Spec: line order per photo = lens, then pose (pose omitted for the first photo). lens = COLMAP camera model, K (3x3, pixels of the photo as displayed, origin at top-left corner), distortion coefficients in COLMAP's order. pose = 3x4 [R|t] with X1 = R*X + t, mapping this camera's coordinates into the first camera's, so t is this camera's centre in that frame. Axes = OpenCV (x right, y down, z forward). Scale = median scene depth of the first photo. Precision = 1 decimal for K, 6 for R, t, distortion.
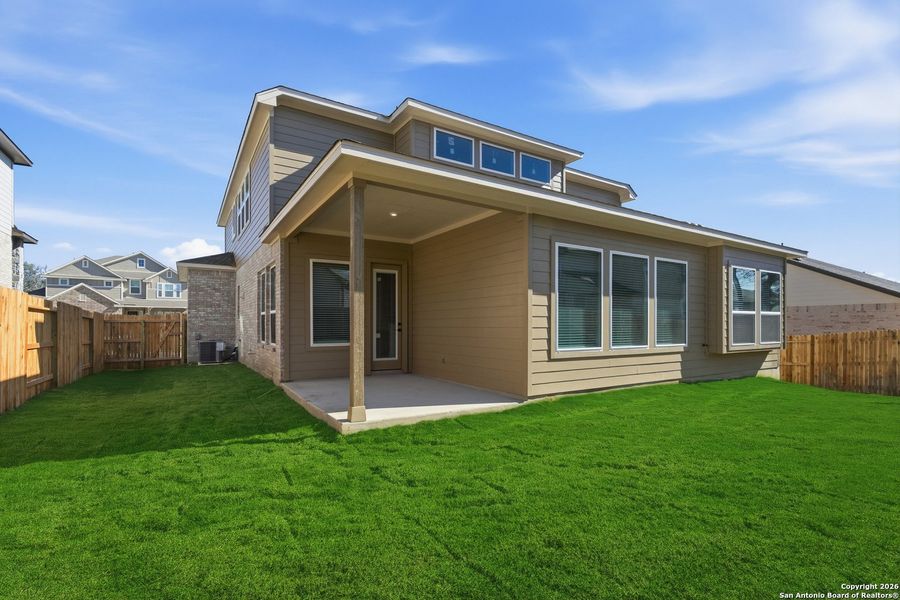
lens RADIAL K [[431.4, 0, 448.9], [0, 431.4, 321.9], [0, 0, 1]] dist [0.000405, 0.000103]
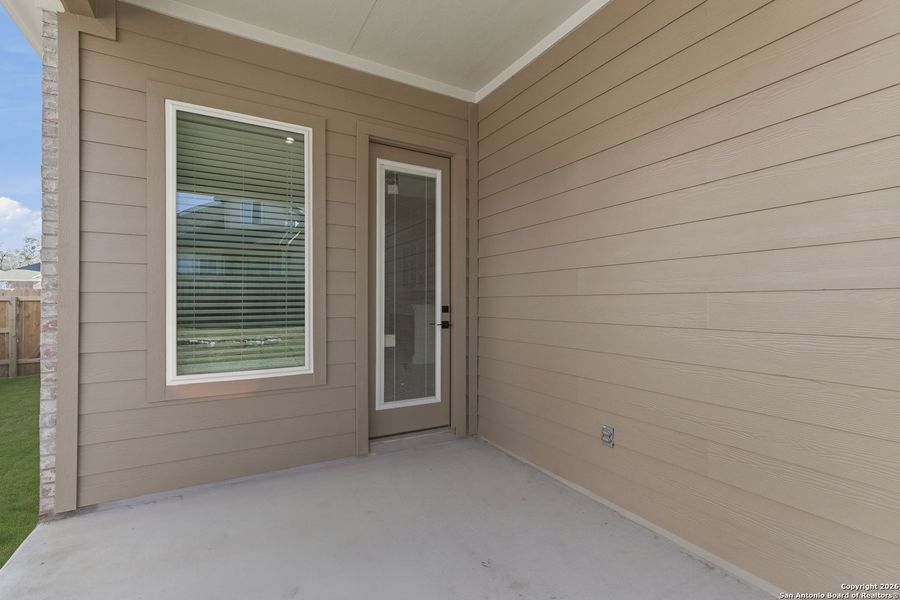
lens RADIAL K [[415.0, 0, 449.3], [0, 415.0, 296.7], [0, 0, 1]] dist [-0.000438, 0.000254]
pose [[0.999247, 0.000876, -0.038801, -0.098192], [-0.001089, 0.999984, -0.005469, -0.003882], [0.038796, 0.005507, 0.999232, 0.638625]]
